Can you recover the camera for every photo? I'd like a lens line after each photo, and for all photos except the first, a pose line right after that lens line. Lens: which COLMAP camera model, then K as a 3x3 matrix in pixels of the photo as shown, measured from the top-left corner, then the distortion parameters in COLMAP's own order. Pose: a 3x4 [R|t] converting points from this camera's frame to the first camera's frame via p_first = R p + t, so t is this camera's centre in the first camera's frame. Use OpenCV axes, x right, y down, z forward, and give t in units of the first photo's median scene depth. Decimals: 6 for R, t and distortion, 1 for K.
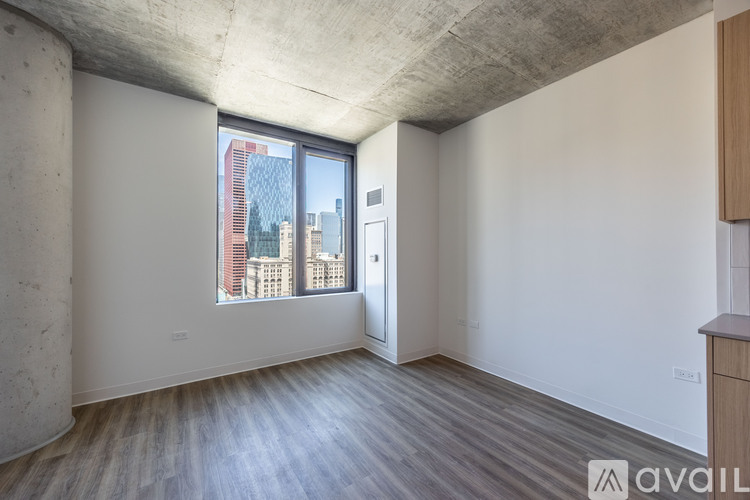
lens RADIAL K [[295.5, 0, 376.9], [0, 295.5, 253.1], [0, 0, 1]] dist [0.001184, -0.000115]
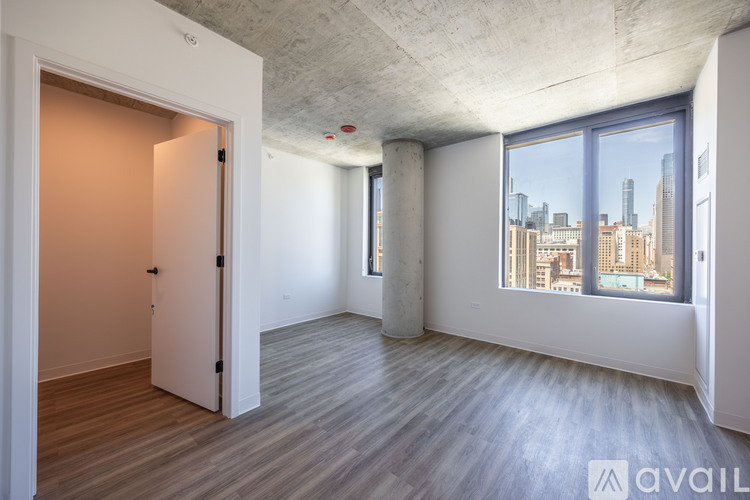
lens RADIAL K [[285.9, 0, 377.3], [0, 285.9, 248.1], [0, 0, 1]] dist [-0.001383, -0.000364]
pose [[0.265288, 0.002211, -0.964167, 0.549939], [-0.002509, 0.999996, 0.001603, 0.001030], [0.964166, 0.001994, 0.265292, 0.172110]]
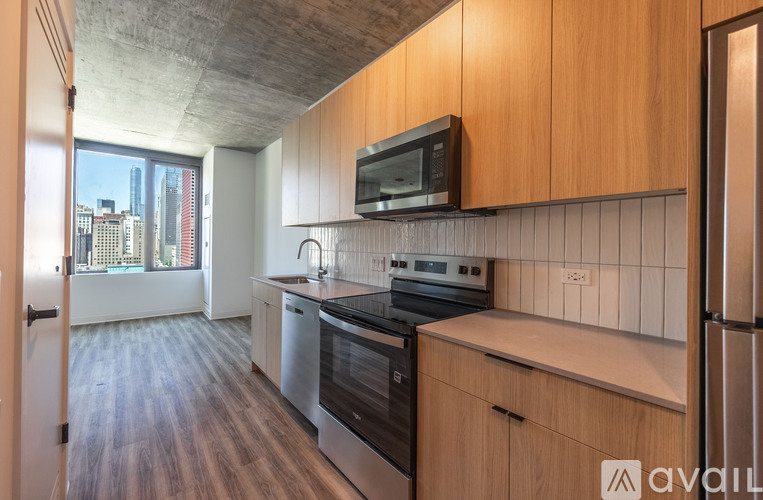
lens RADIAL K [[319.8, 0, 363.8], [0, 319.8, 241.8], [0, 0, 1]] dist [0.014951, 0.000064]
pose [[0.999277, 0.012096, 0.036050, 0.872475], [-0.012128, 0.999926, 0.000670, -0.005086], [-0.036039, -0.001107, 0.999350, -0.658397]]
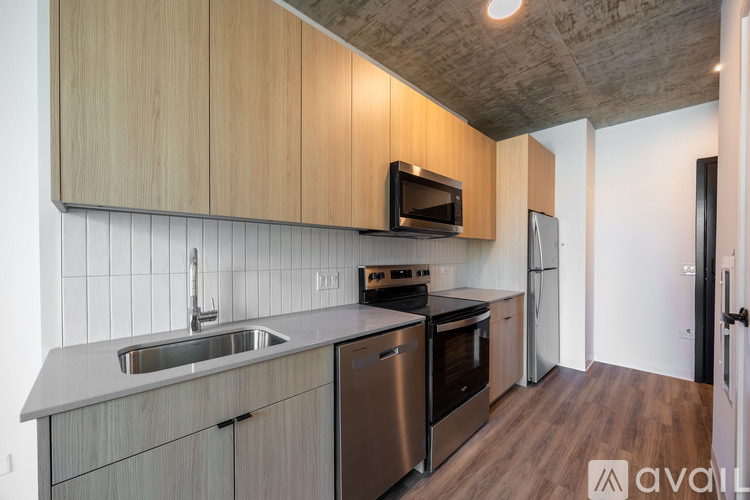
lens RADIAL K [[286.4, 0, 375.1], [0, 286.4, 261.5], [0, 0, 1]] dist [-0.000408, -0.000257]
pose [[-0.162155, -0.016693, 0.986624, 0.256520], [-0.006477, 0.999853, 0.015852, 0.000120], [-0.986744, -0.003820, -0.162239, 0.240925]]
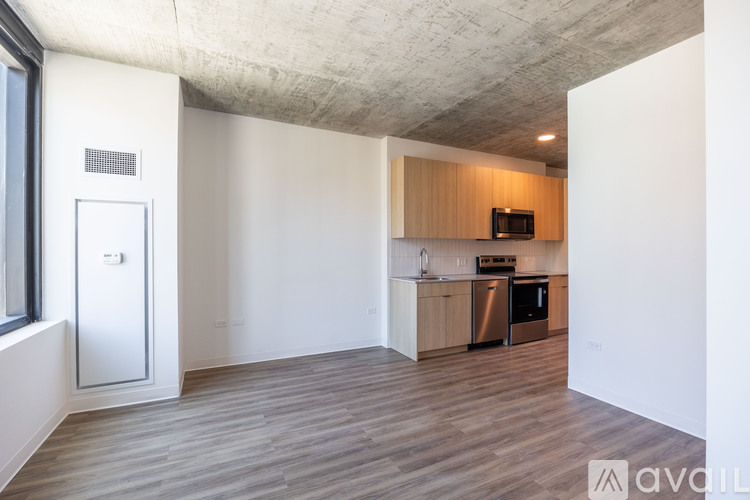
lens RADIAL K [[333.6, 0, 370.0], [0, 333.6, 252.4], [0, 0, 1]] dist [-0.014081, 0.000018]
pose [[0.143814, -0.005539, 0.989589, -0.835189], [-0.003925, 0.999973, 0.006167, -0.002490], [-0.989597, -0.004771, 0.143789, 0.465496]]
